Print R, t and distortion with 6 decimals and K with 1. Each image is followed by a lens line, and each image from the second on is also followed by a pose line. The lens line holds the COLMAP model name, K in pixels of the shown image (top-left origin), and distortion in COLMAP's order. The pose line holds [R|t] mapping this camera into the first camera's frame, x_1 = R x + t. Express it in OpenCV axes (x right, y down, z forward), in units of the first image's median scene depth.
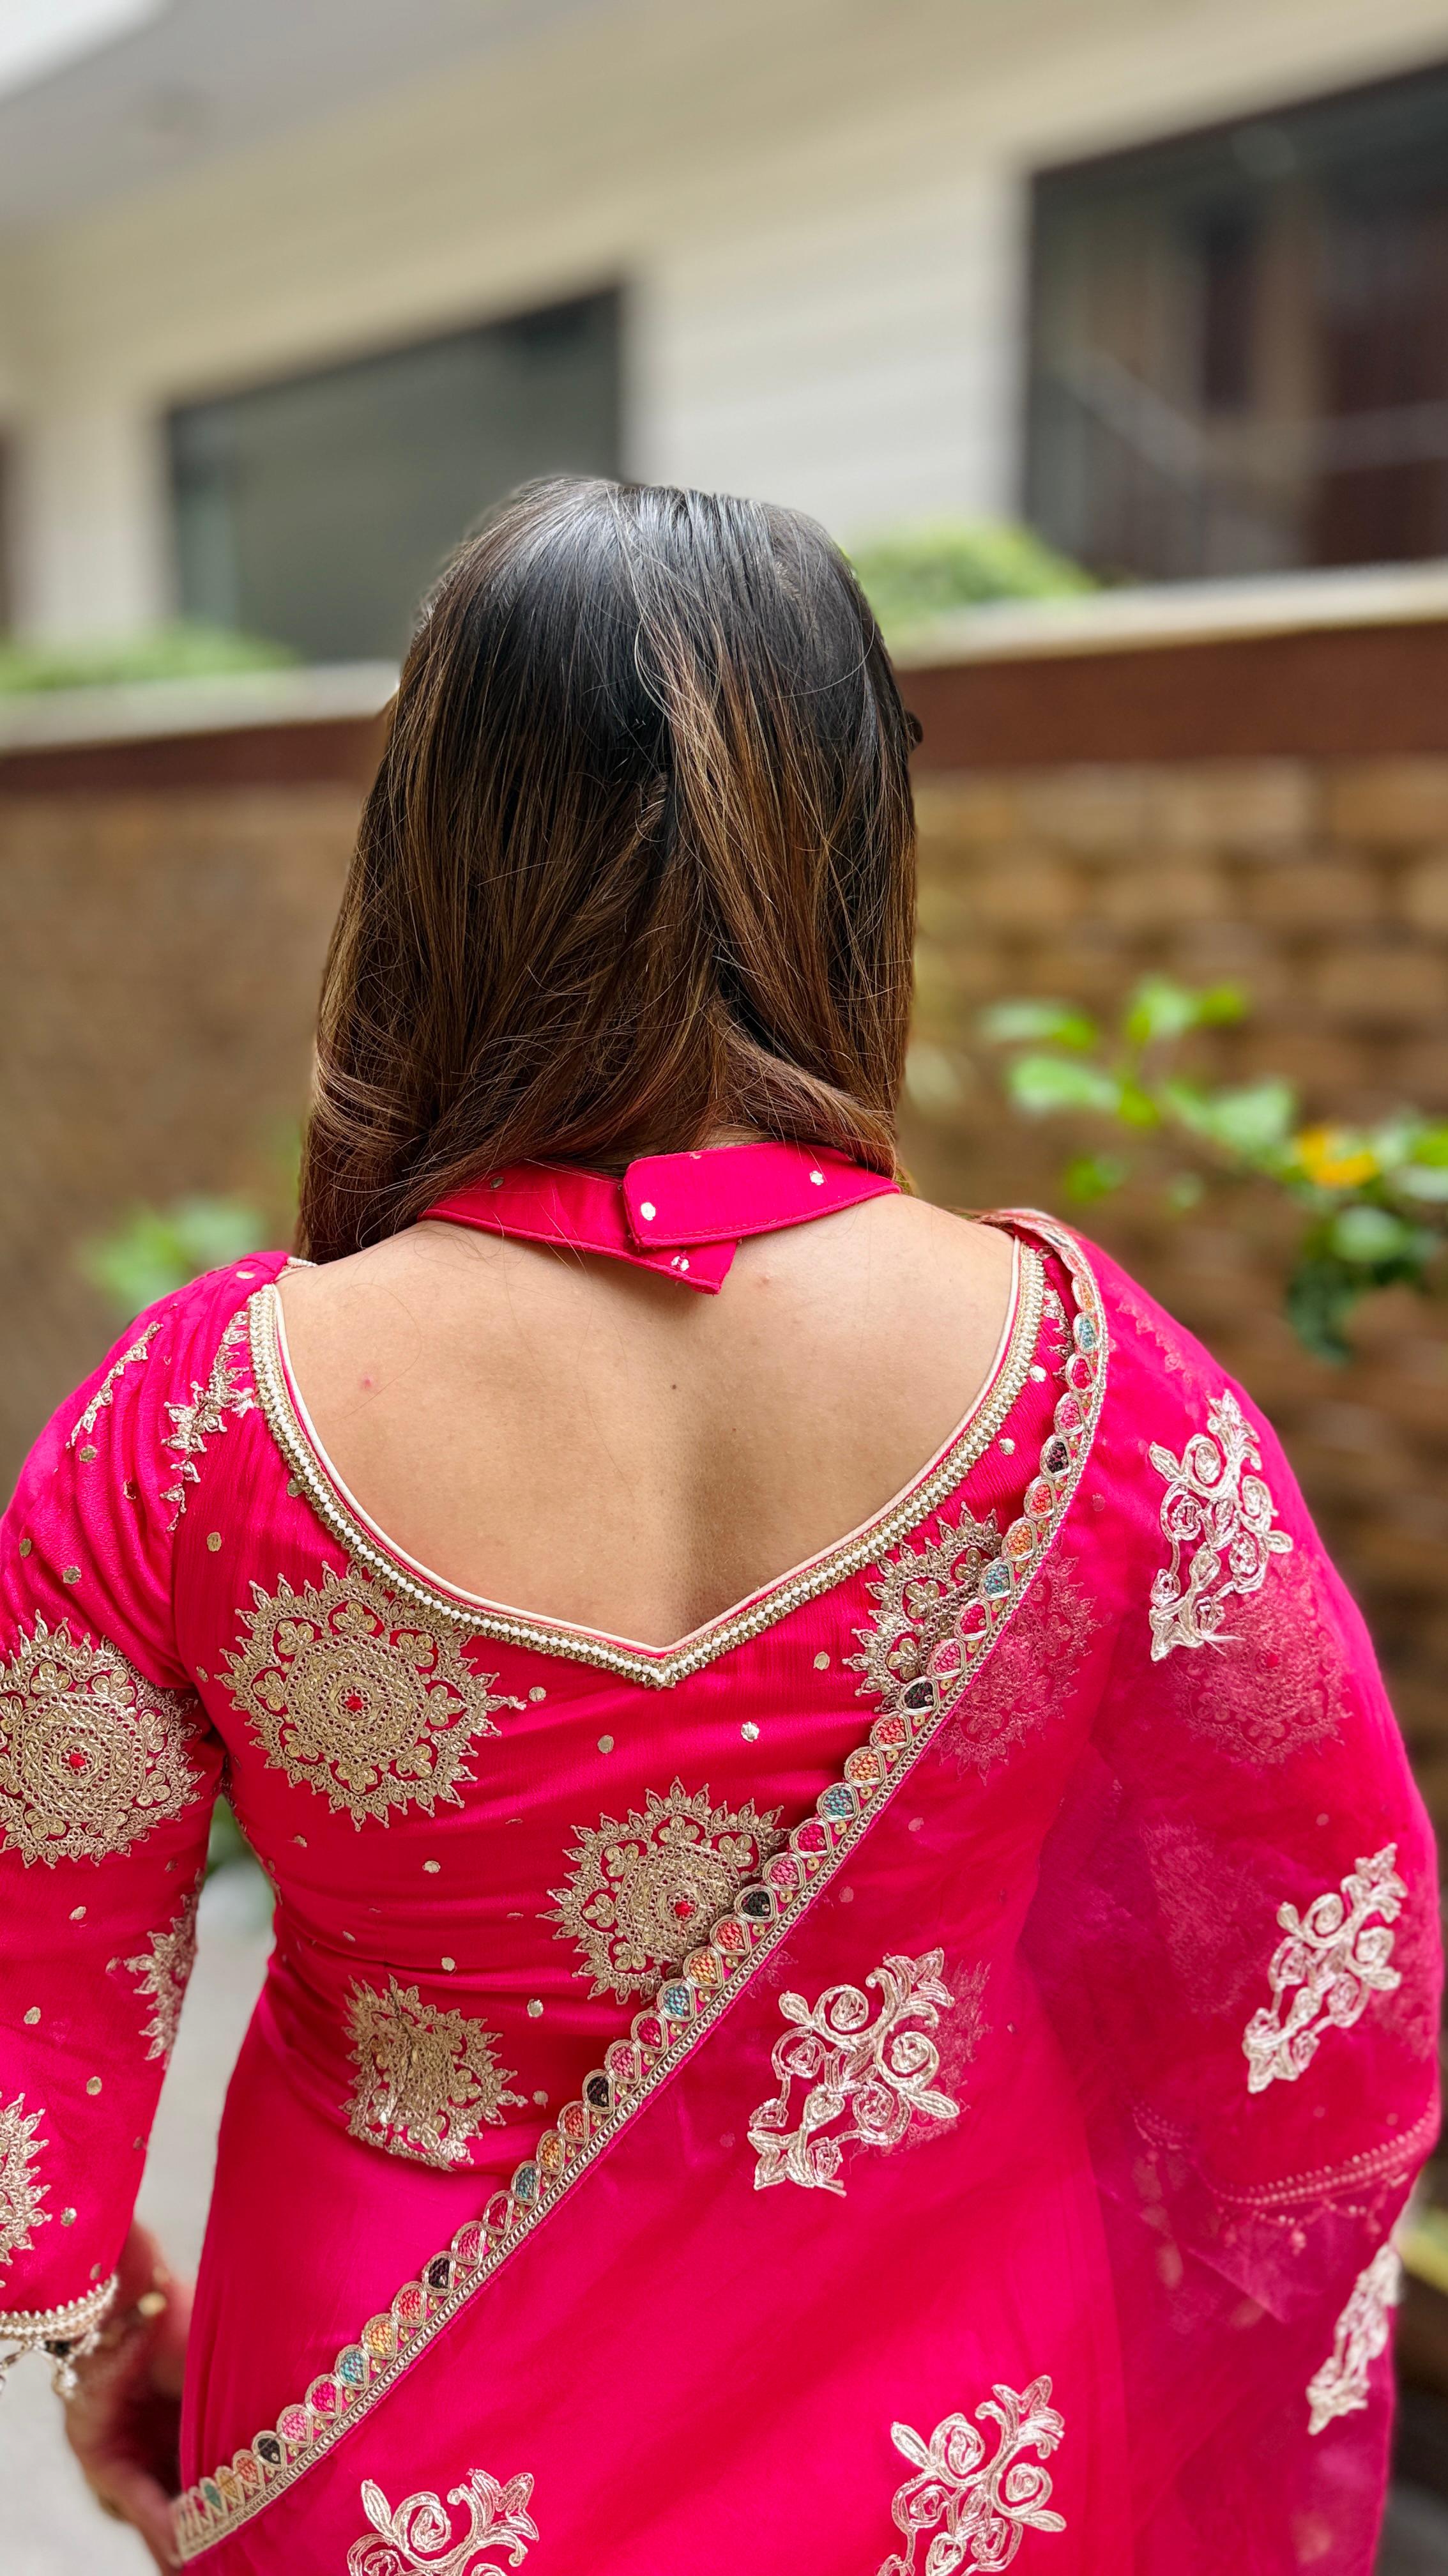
lens RADIAL K [[1836.5, 0, 731.8], [0, 1836.5, 1286.6], [0, 0, 1]] dist [-0.007966, -0.001919]
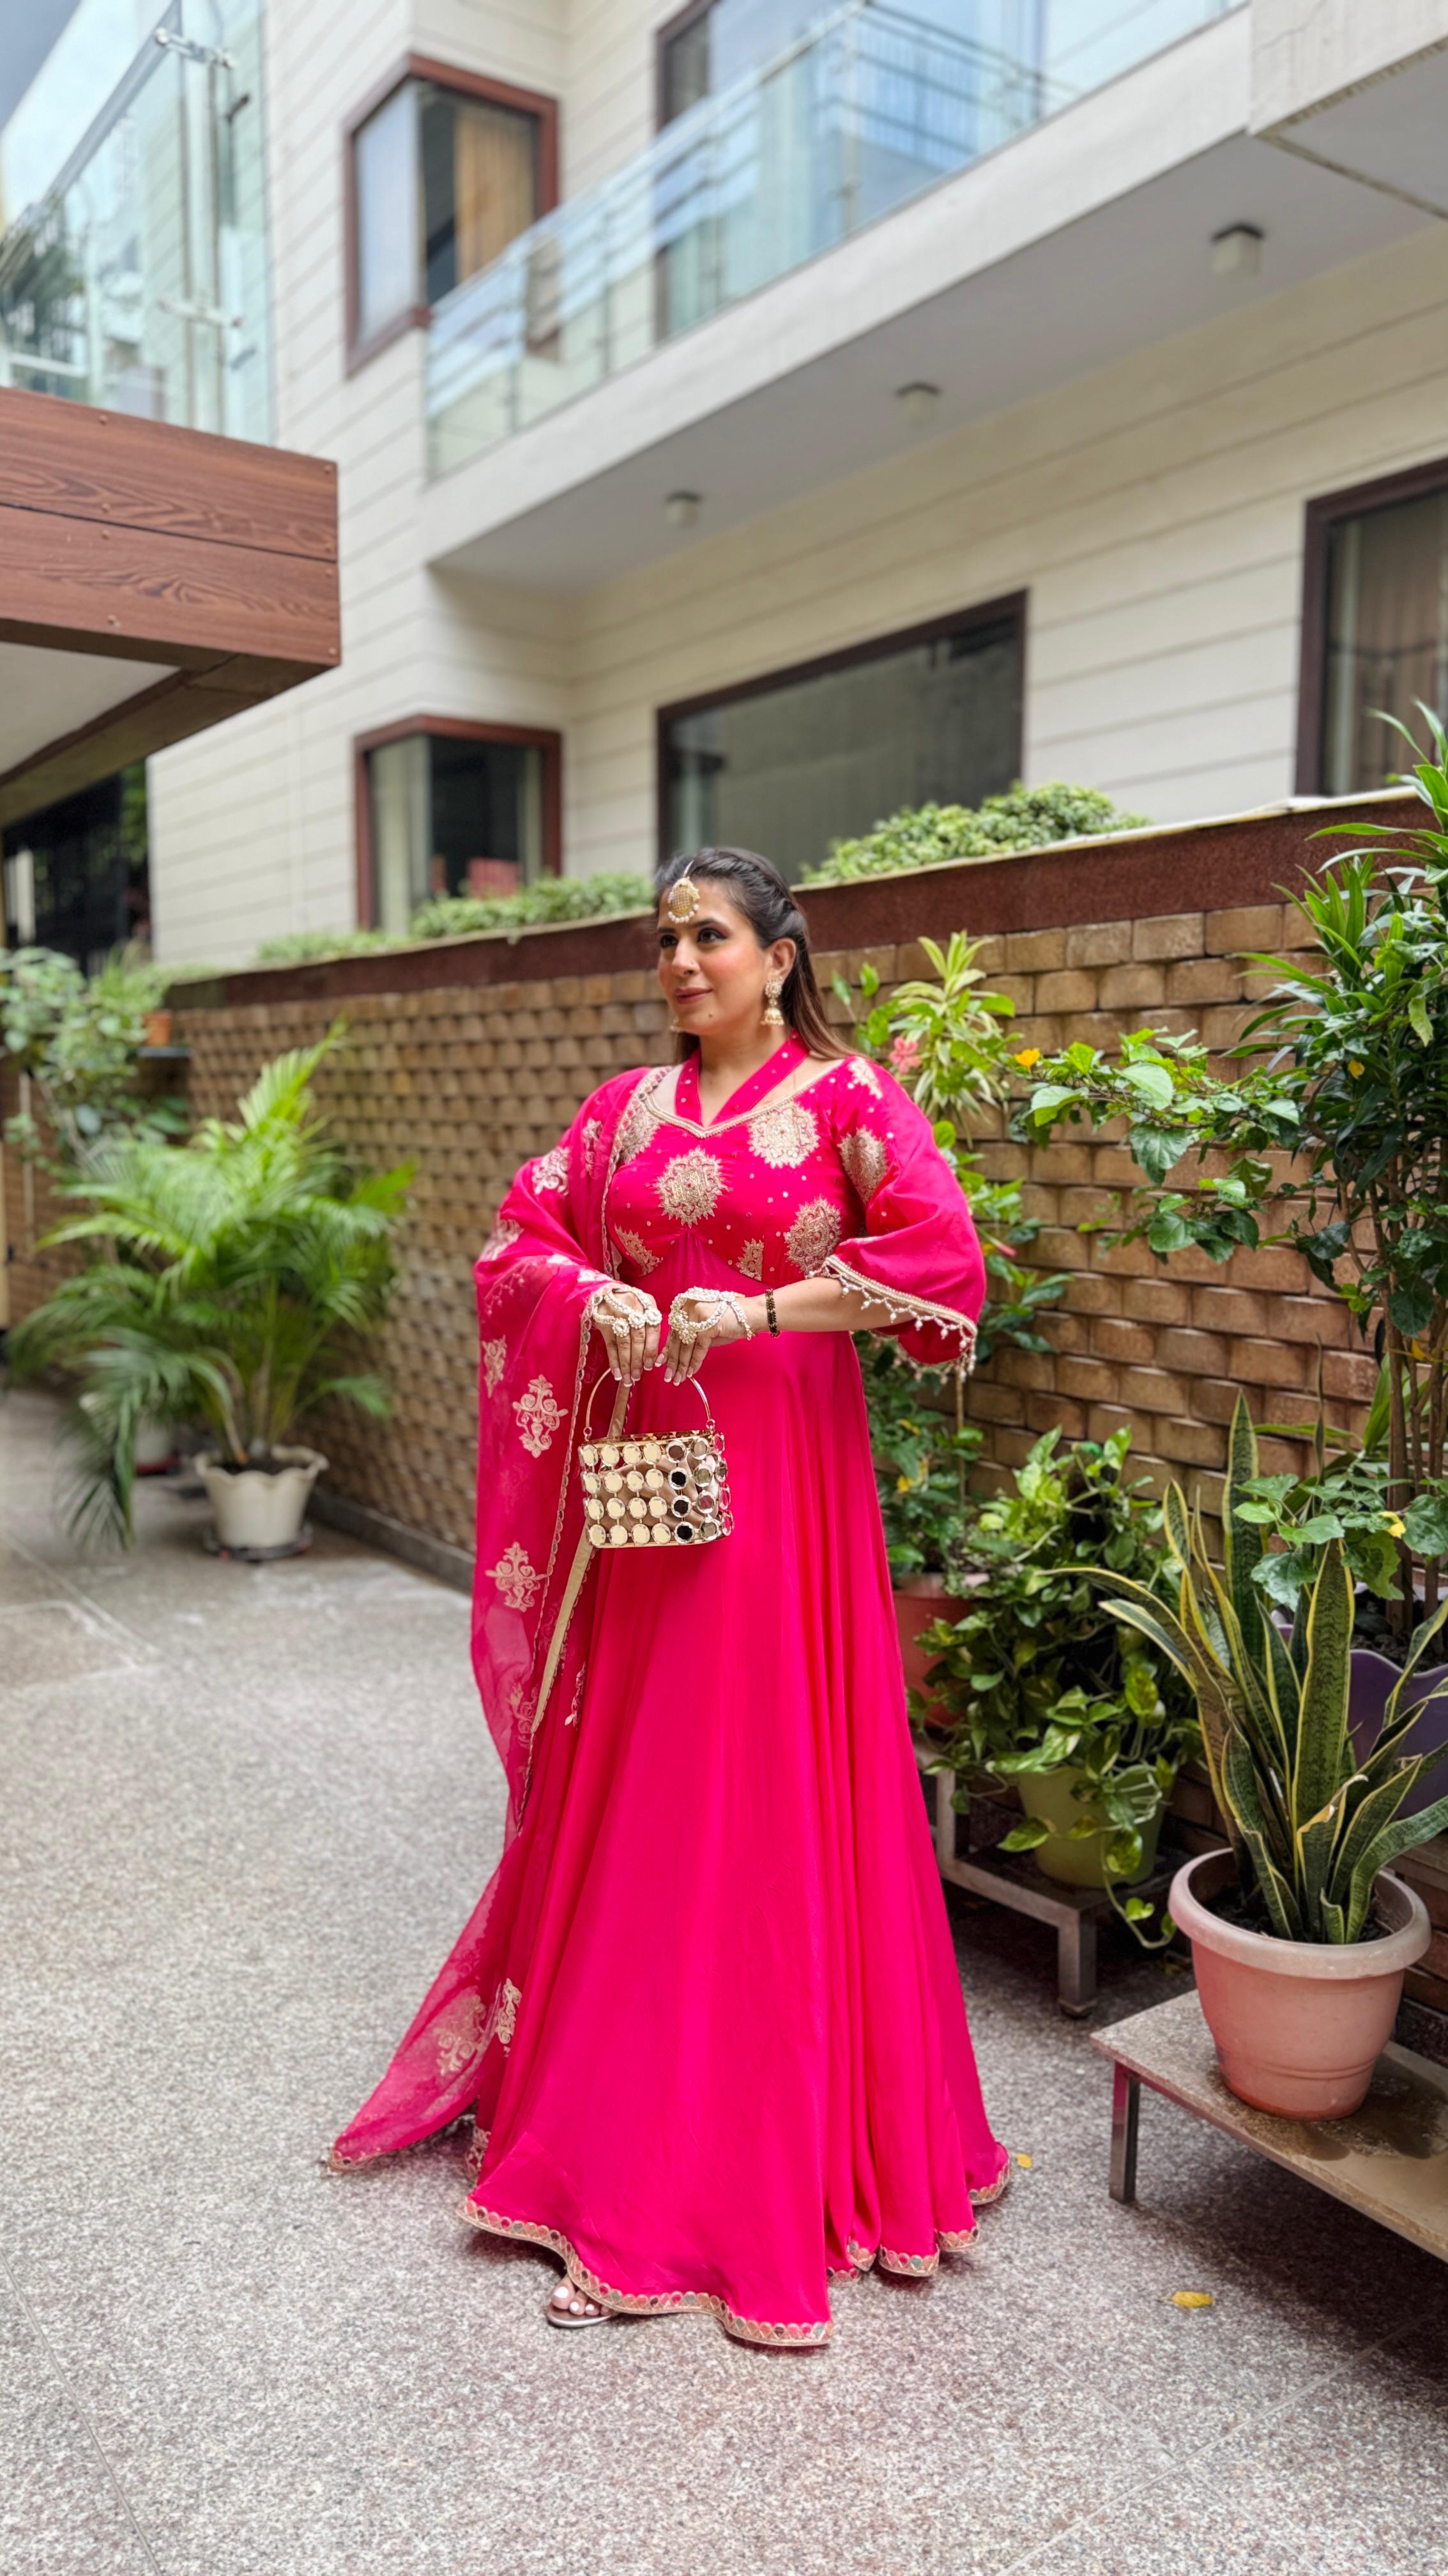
lens RADIAL K [[1789.4, 0, 724.0], [0, 1789.4, 1288.0], [0, 0, 1]] dist [0.040407, -0.038626]
pose [[0.965431, 0.033676, -0.258475, 0.301976], [-0.065958, 0.990909, -0.117254, 0.278960], [0.252177, 0.130249, 0.958875, -0.649457]]
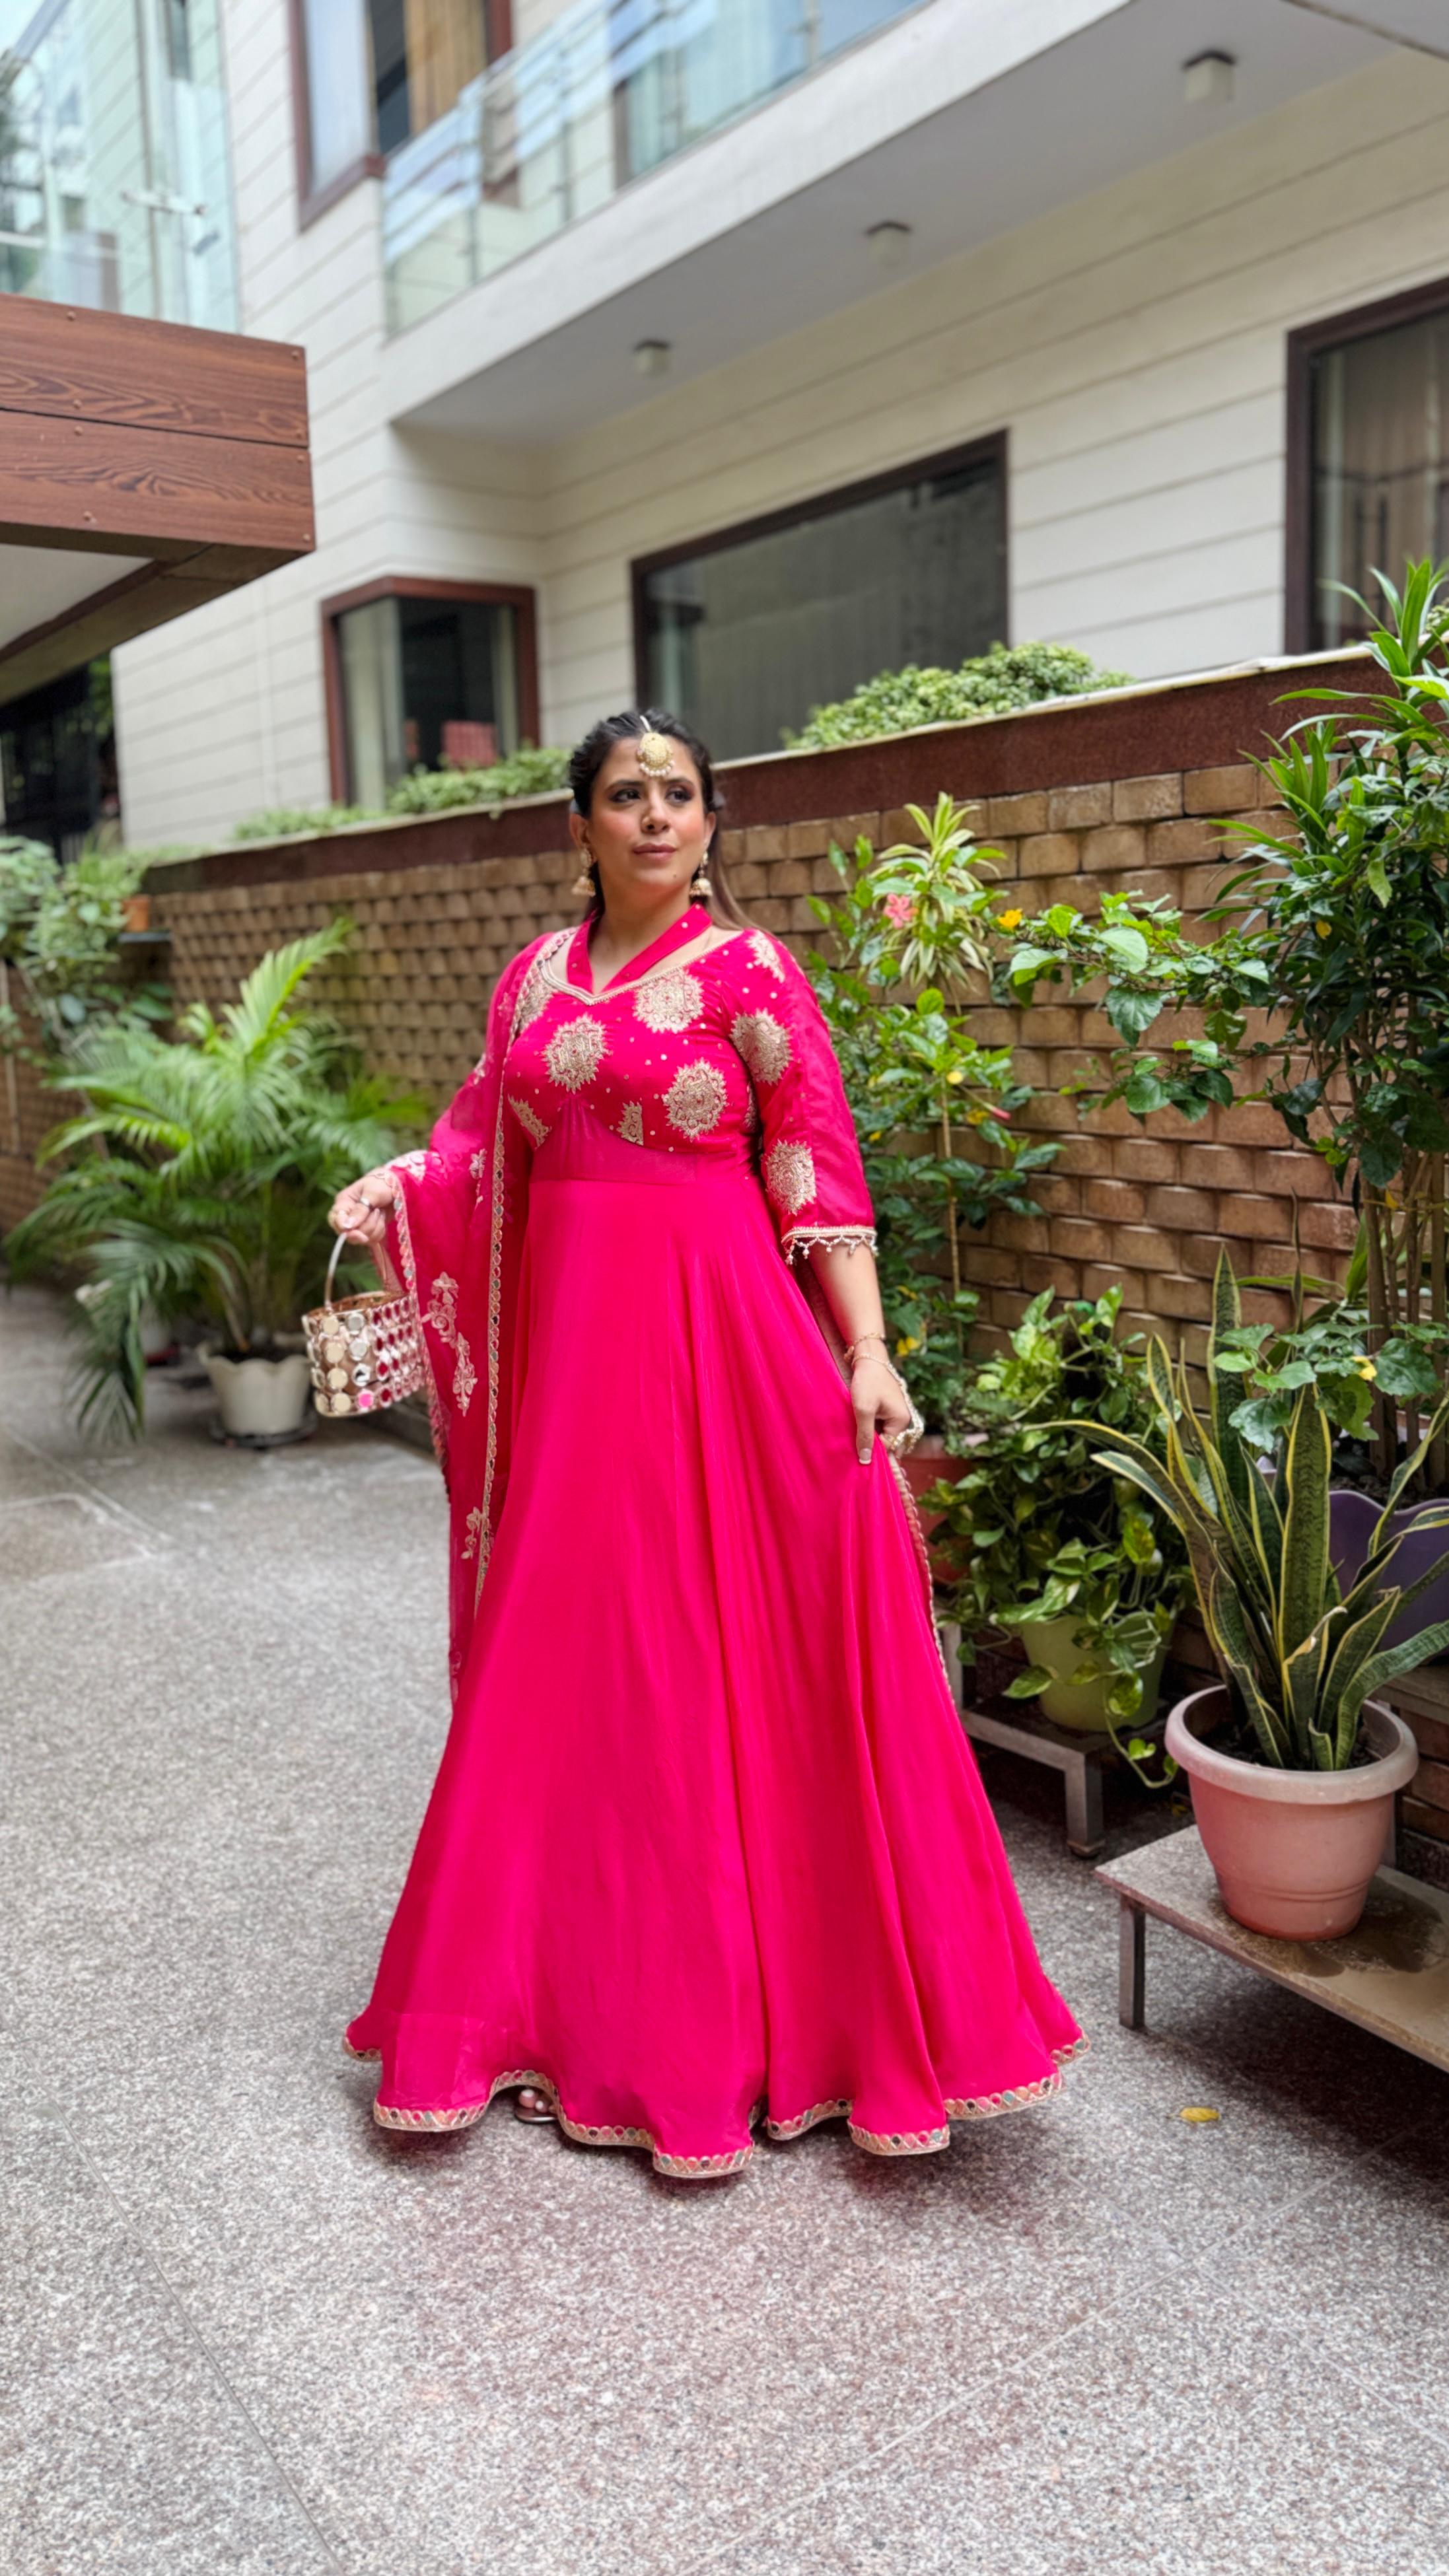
lens RADIAL K [[1852.1, 0, 717.3], [0, 1852.1, 1195.1], [0, 0, 1]] dist [0.026409, -0.022825]
pose [[0.965278, 0.005843, -0.261159, 0.324934], [-0.031727, 0.994971, -0.095005, 0.281628], [0.259291, 0.099992, 0.960609, -0.723253]]
